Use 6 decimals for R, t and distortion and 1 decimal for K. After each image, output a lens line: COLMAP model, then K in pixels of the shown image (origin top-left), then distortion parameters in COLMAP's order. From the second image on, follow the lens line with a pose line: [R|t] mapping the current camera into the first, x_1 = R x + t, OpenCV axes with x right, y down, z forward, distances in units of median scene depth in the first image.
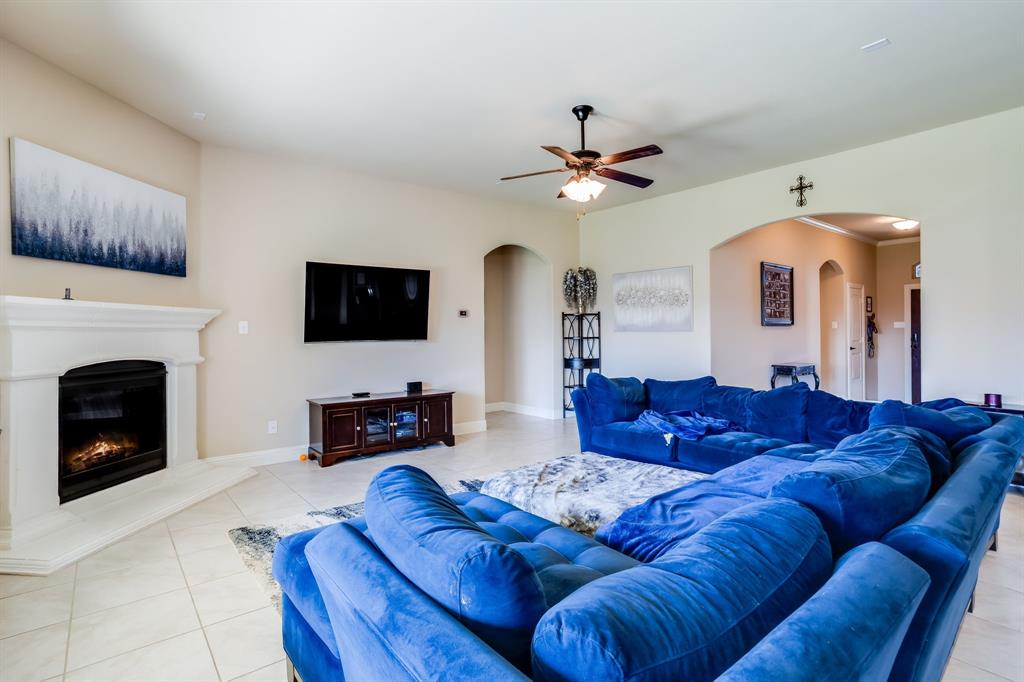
lens RADIAL K [[501.9, 0, 509.7], [0, 501.9, 332.5], [0, 0, 1]] dist [-0.017453, 0.010404]
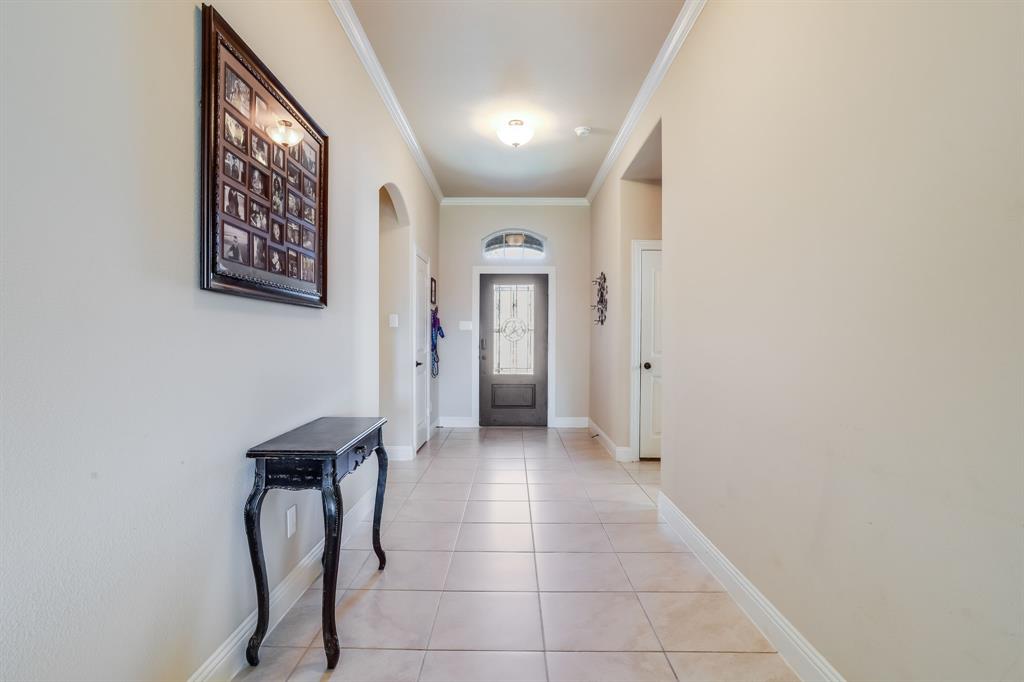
lens RADIAL K [[501.9, 0, 510.8], [0, 501.9, 333.0], [0, 0, 1]] dist [-0.017453, 0.010404]
pose [[0.630025, 0.017769, 0.776372, 0.386081], [-0.006124, 0.999821, -0.017913, 0.008335], [-0.776551, 0.006531, 0.630021, 0.692698]]
